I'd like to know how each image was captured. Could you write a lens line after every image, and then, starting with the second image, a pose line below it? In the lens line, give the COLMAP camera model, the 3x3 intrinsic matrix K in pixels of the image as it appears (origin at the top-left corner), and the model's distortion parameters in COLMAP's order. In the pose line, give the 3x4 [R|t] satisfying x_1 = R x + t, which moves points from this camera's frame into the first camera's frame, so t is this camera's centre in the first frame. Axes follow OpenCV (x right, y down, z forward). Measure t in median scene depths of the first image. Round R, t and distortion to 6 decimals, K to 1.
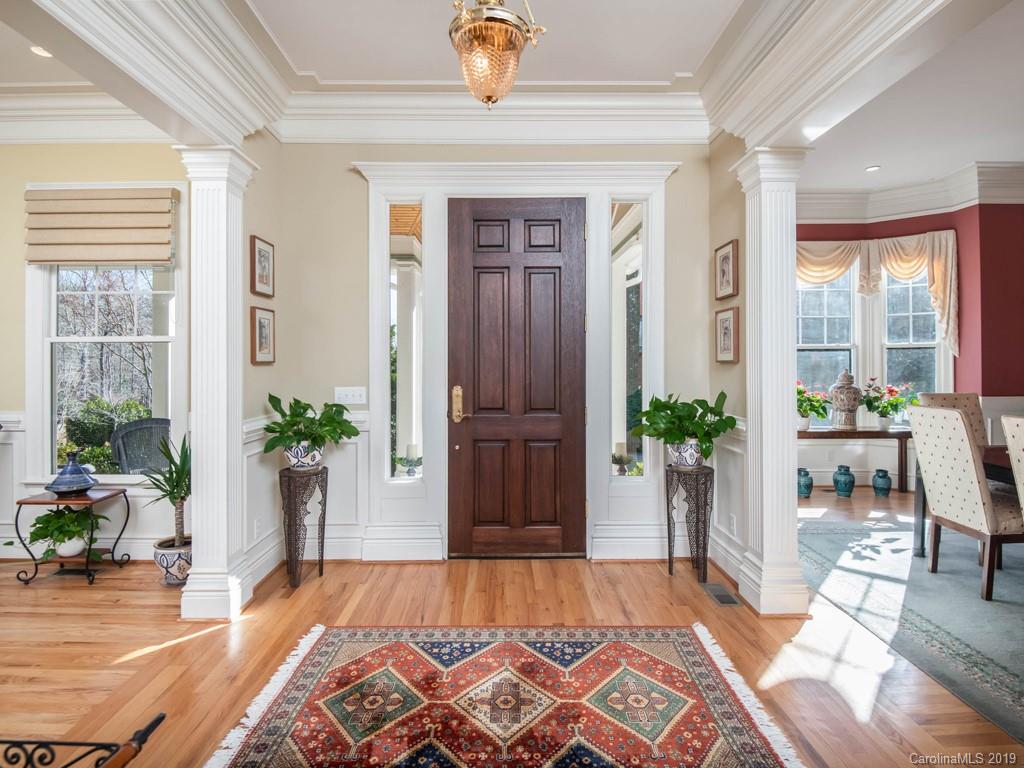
lens RADIAL K [[538.4, 0, 499.9], [0, 538.4, 359.0], [0, 0, 1]] dist [0.017010, 0.000341]
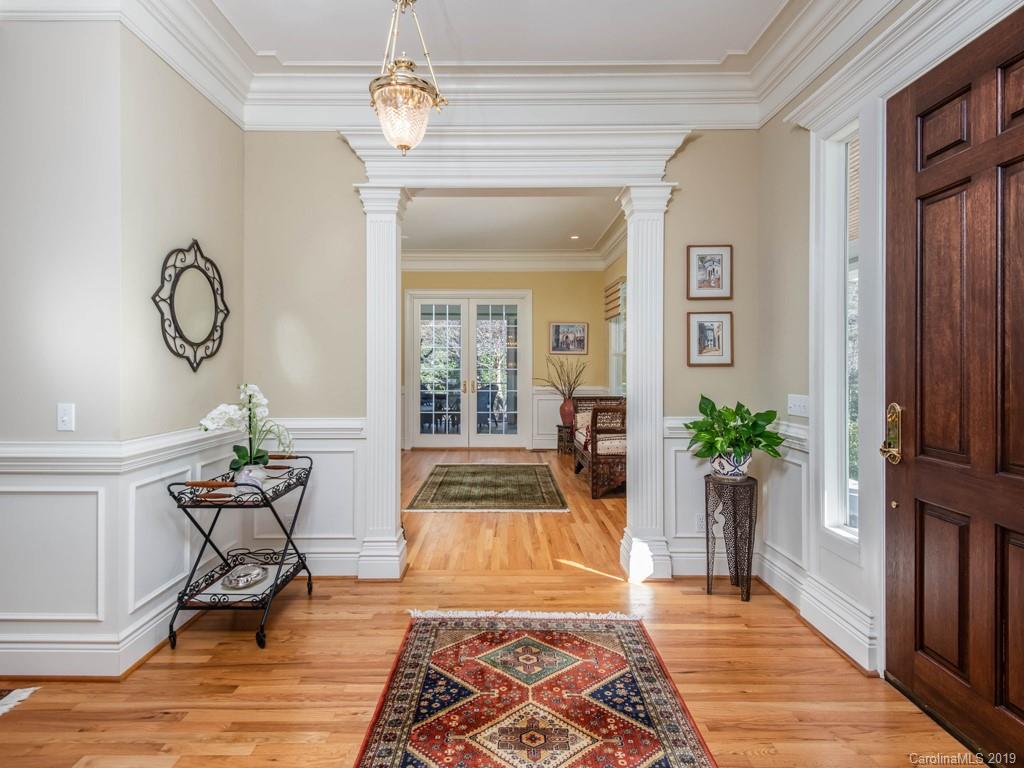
lens RADIAL K [[538.4, 0, 500.7], [0, 538.4, 367.6], [0, 0, 1]] dist [0.017010, 0.000341]
pose [[0.001501, 0.003394, -0.999993, 0.544130], [0.003560, 0.999988, 0.003399, 0.006383], [0.999993, -0.003565, 0.001489, 0.564203]]
